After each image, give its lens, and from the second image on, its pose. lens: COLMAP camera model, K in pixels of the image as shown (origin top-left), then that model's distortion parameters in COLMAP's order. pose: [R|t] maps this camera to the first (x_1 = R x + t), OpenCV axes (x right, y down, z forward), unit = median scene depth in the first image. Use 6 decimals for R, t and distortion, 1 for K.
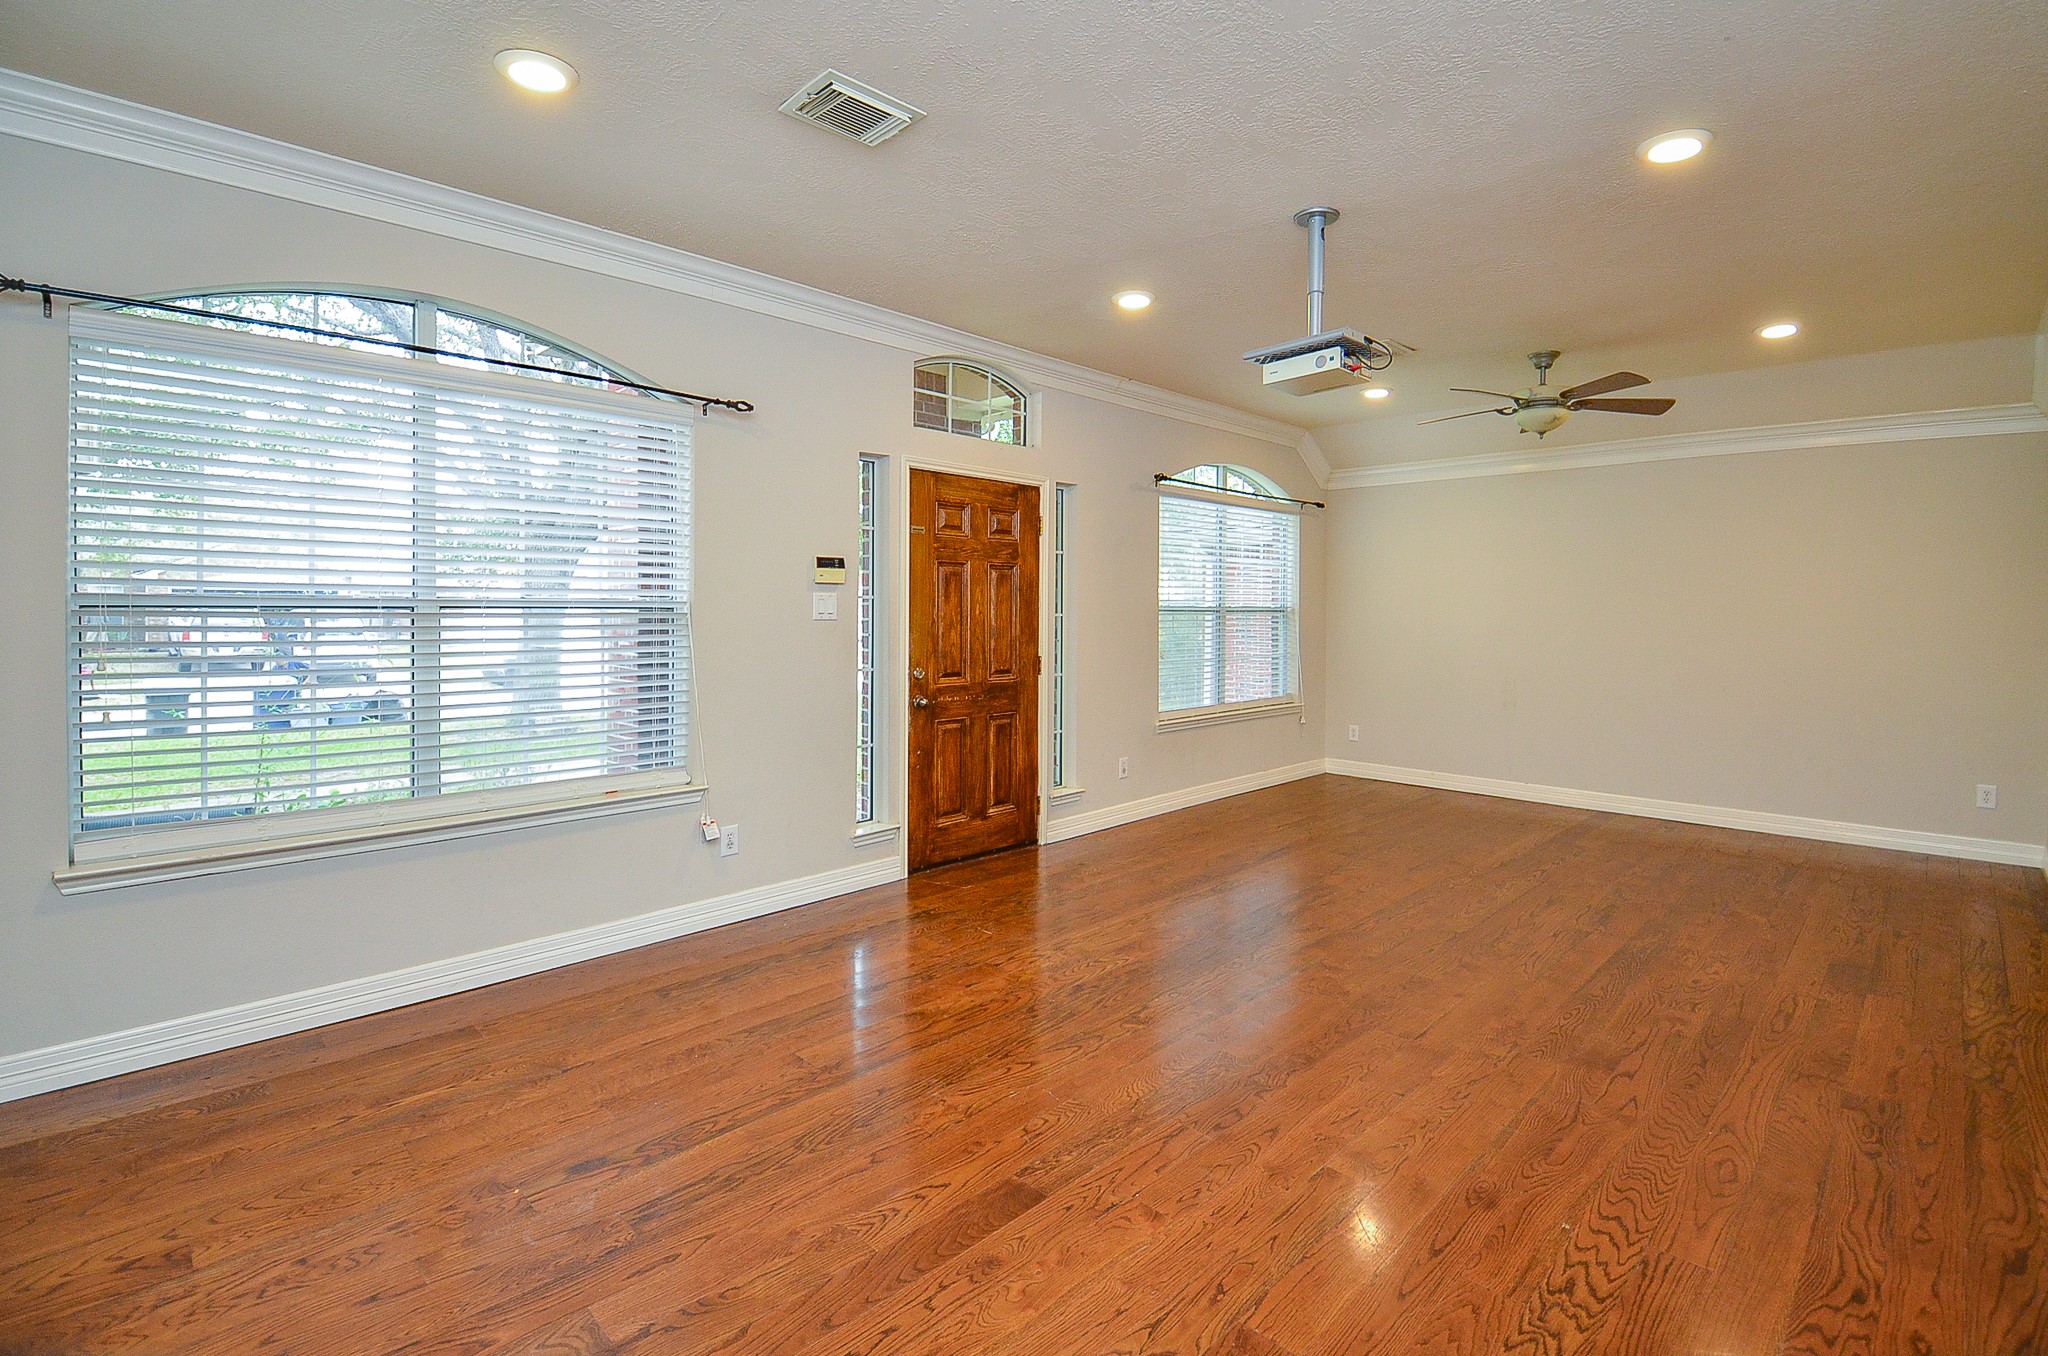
lens RADIAL K [[935.8, 0, 1034.4], [0, 935.8, 628.0], [0, 0, 1]] dist [0.020654, -0.021973]
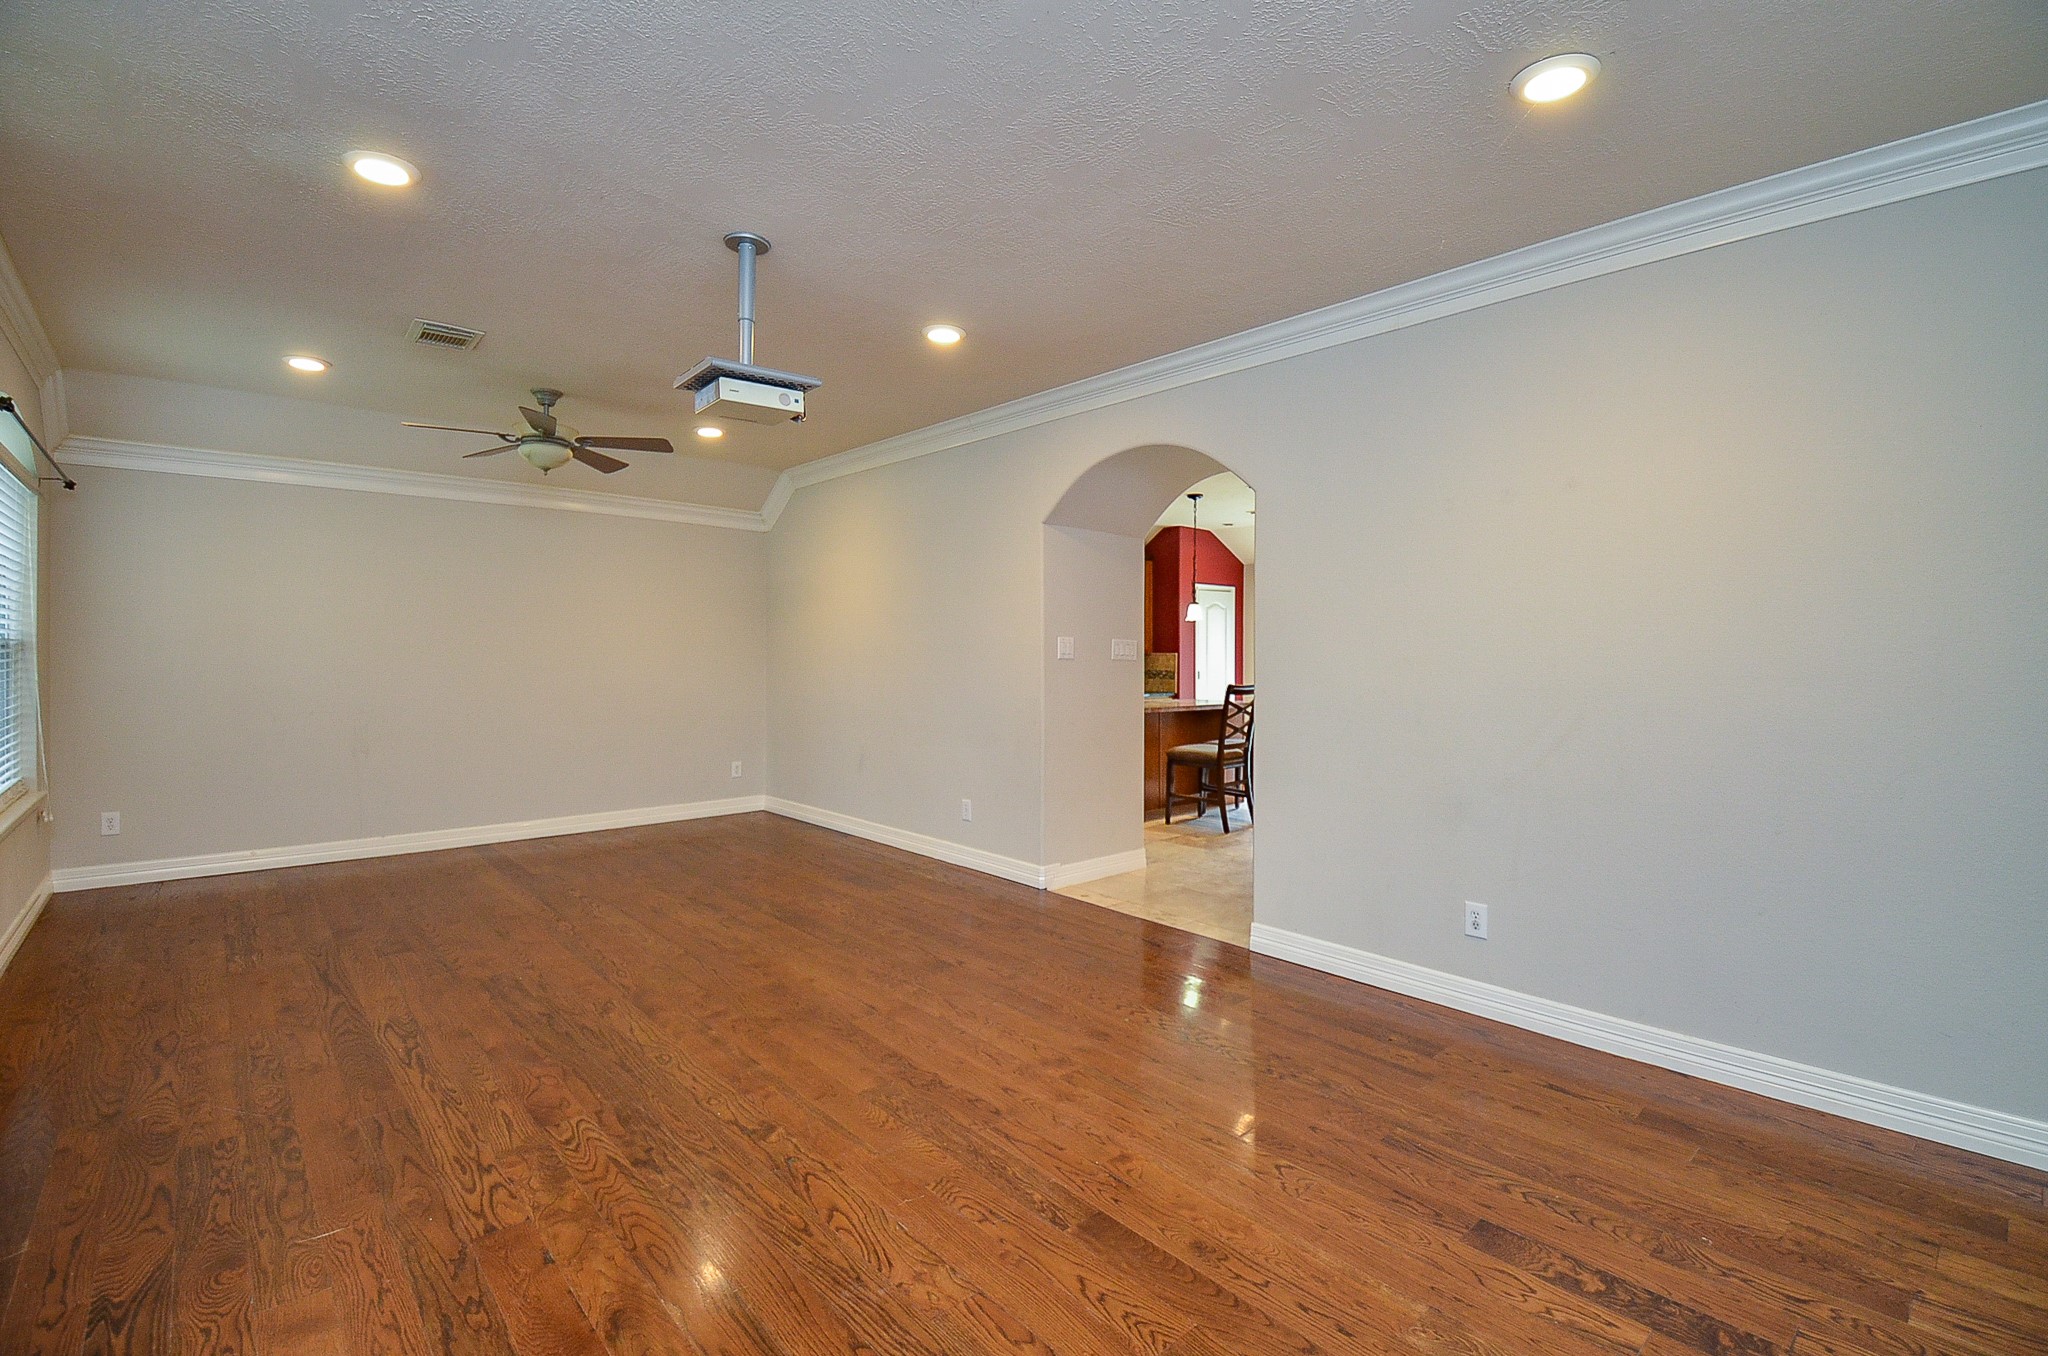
lens RADIAL K [[923.2, 0, 1027.8], [0, 923.2, 660.1], [0, 0, 1]] dist [0.015177, -0.020895]
pose [[0.064470, -0.015359, 0.997801, -0.676972], [0.017871, 0.999739, 0.014234, -0.012295], [-0.997760, 0.016915, 0.064727, 0.679009]]
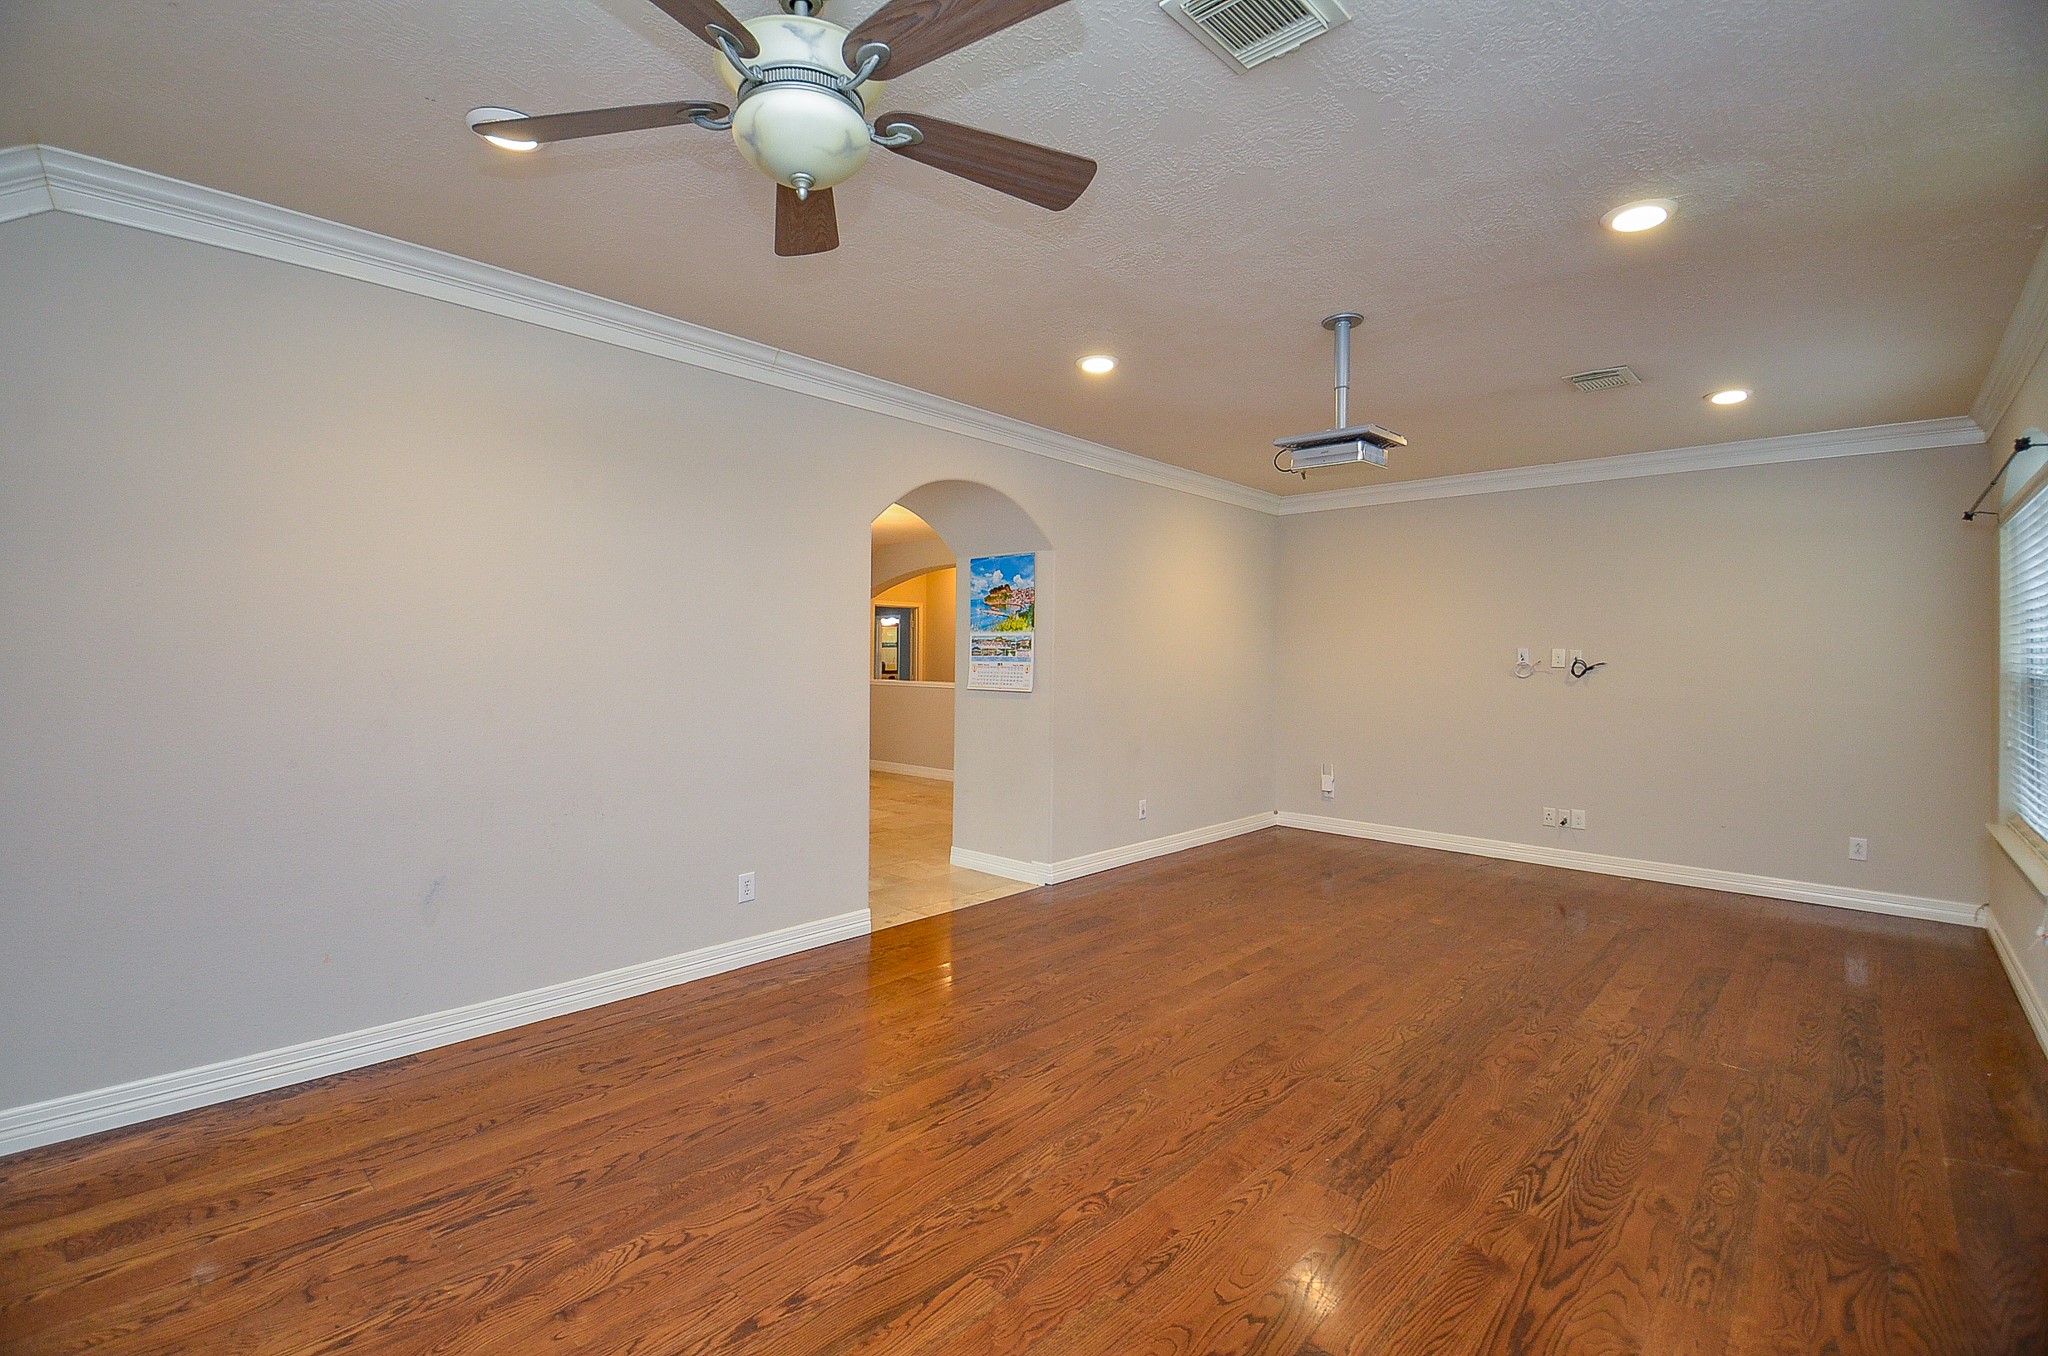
lens RADIAL K [[906.0, 0, 1012.3], [0, 906.0, 647.3], [0, 0, 1]] dist [0.008751, -0.019136]
pose [[-0.999587, -0.020731, -0.019894, 0.748128], [-0.020897, 0.999748, 0.008184, -0.049870], [0.019720, 0.008596, -0.999769, 2.184449]]
